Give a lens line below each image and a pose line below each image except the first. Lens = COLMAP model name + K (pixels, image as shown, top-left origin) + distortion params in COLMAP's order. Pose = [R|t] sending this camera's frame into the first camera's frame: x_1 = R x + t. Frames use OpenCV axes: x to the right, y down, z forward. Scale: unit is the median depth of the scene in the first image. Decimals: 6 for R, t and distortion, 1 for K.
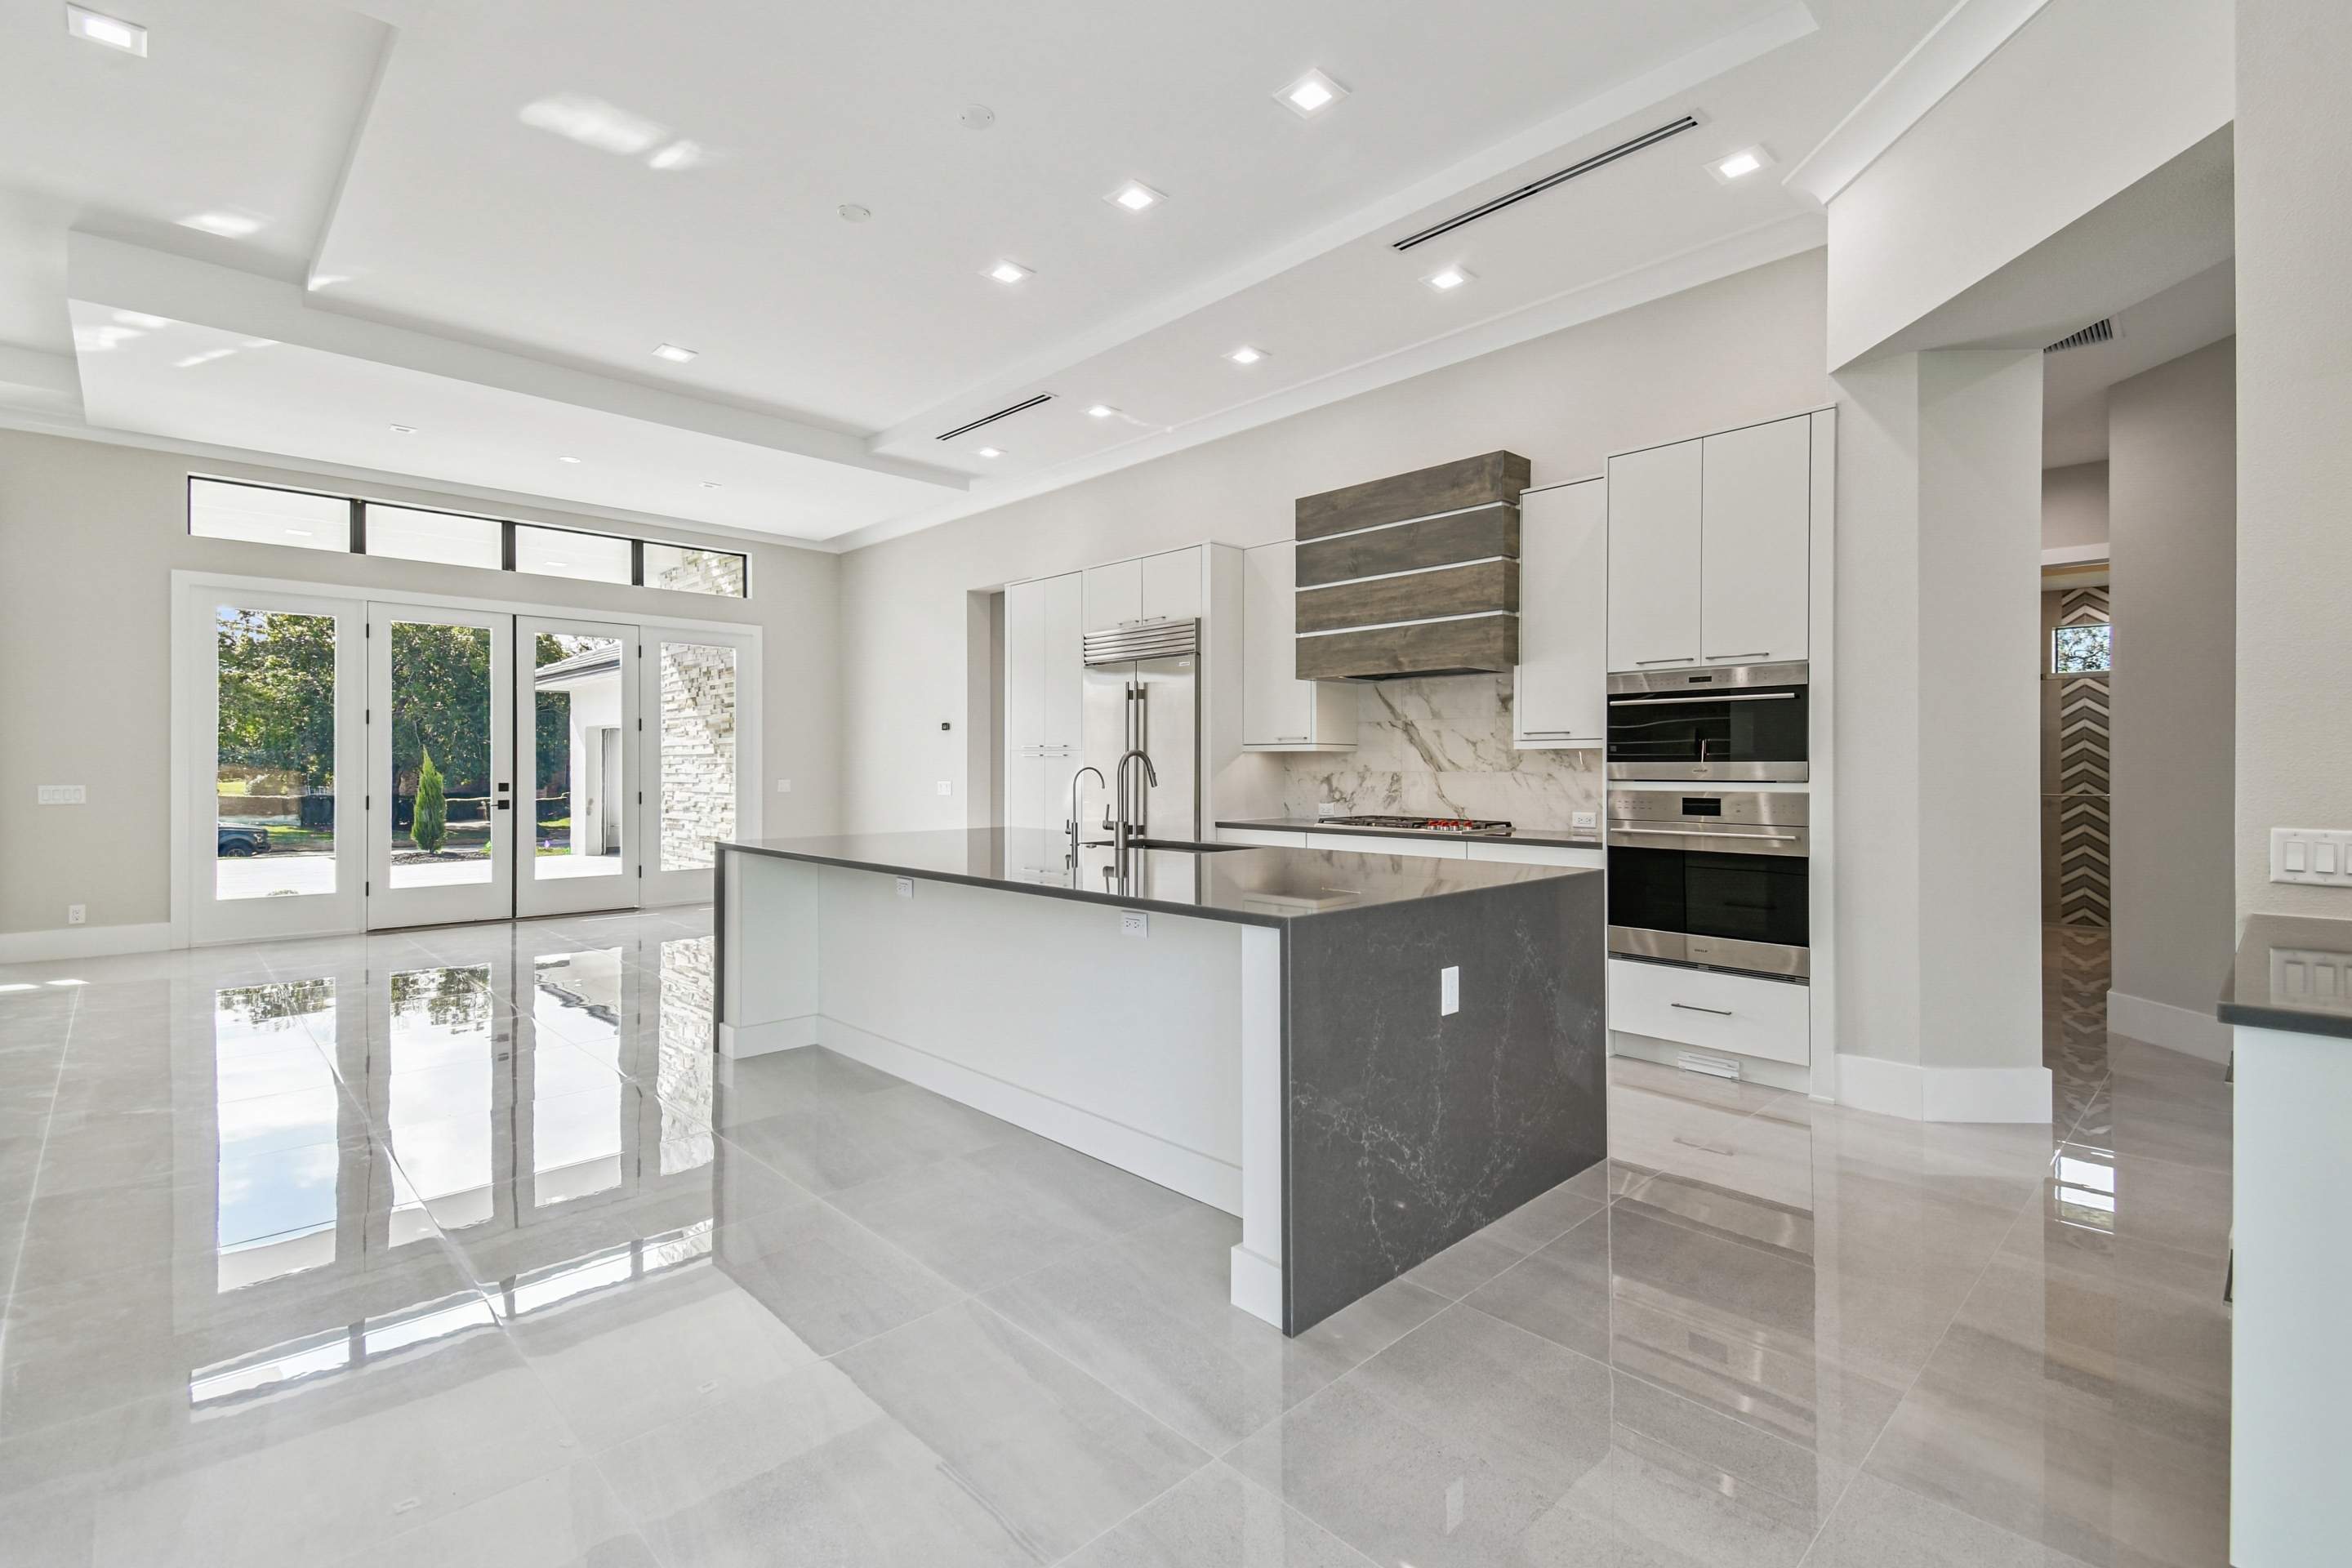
lens RADIAL K [[1069.7, 0, 1181.2], [0, 1069.7, 766.6], [0, 0, 1]] dist [0.052431, -0.021368]
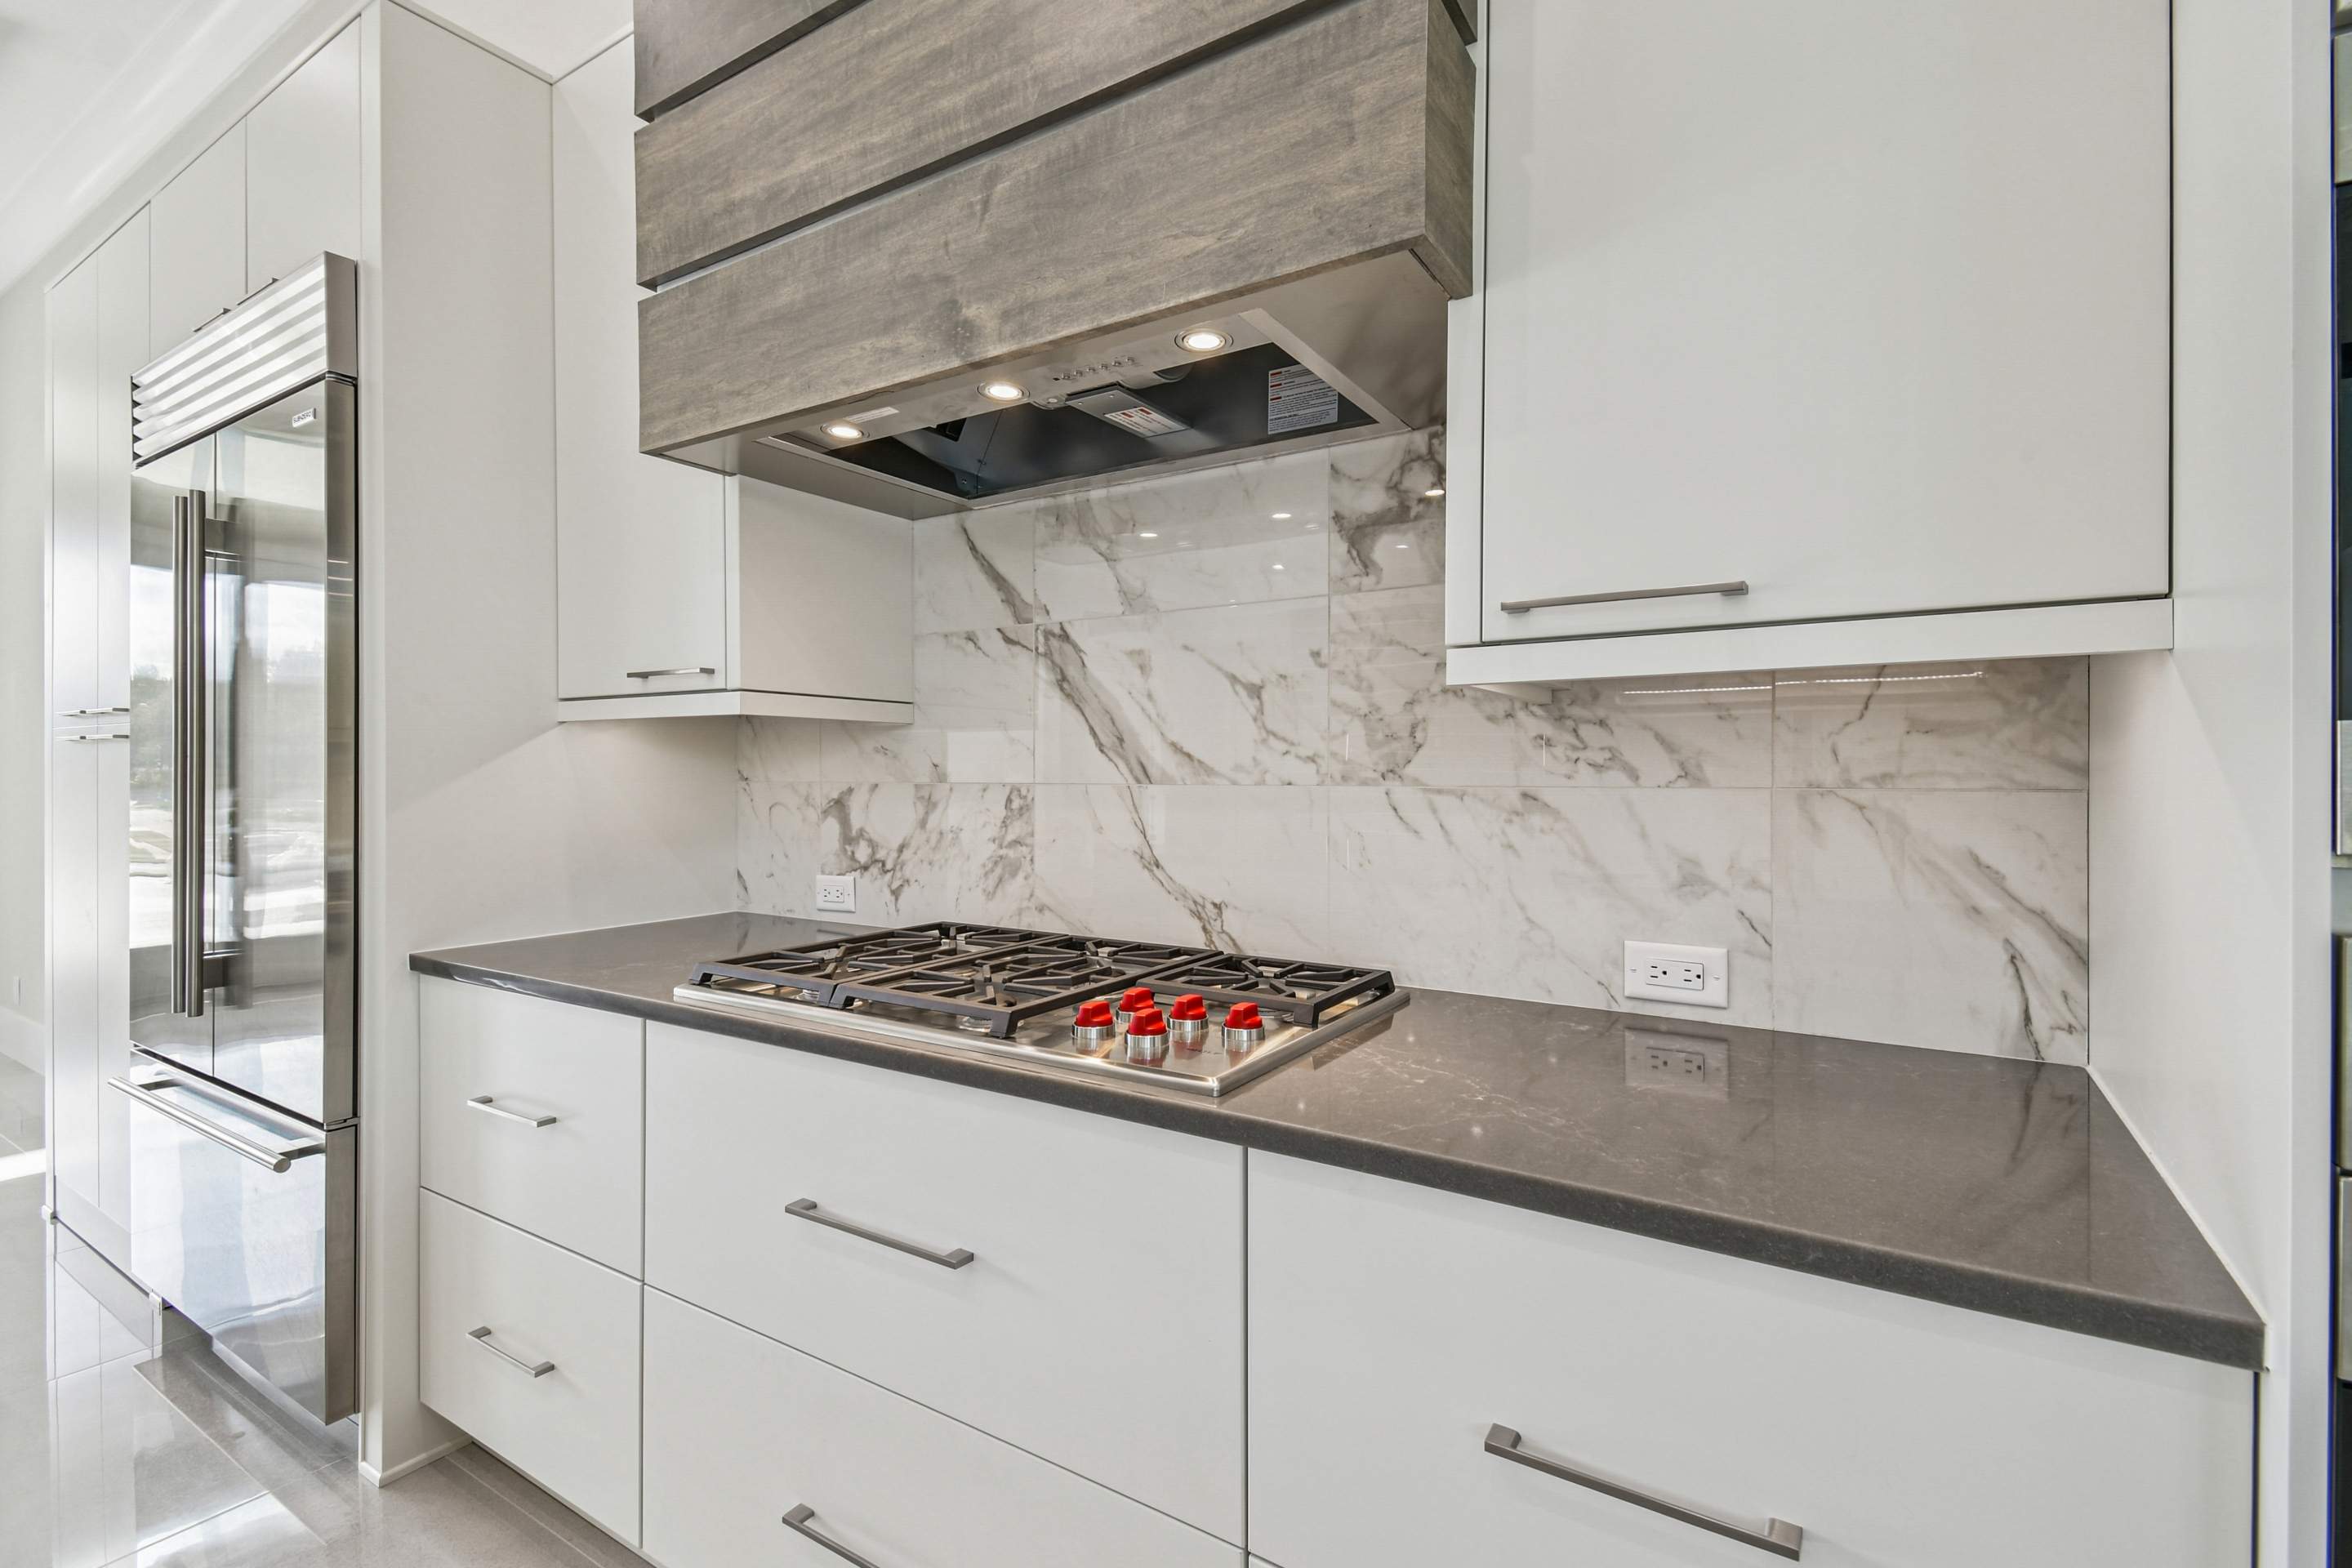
lens RADIAL K [[1058.6, 0, 1183.1], [0, 1058.6, 777.6], [0, 0, 1]] dist [0.058336, -0.026907]
pose [[0.972949, -0.001586, 0.231014, 0.184695], [0.000417, 0.999987, 0.005108, 0.001442], [-0.231019, -0.004874, 0.972937, 0.715909]]
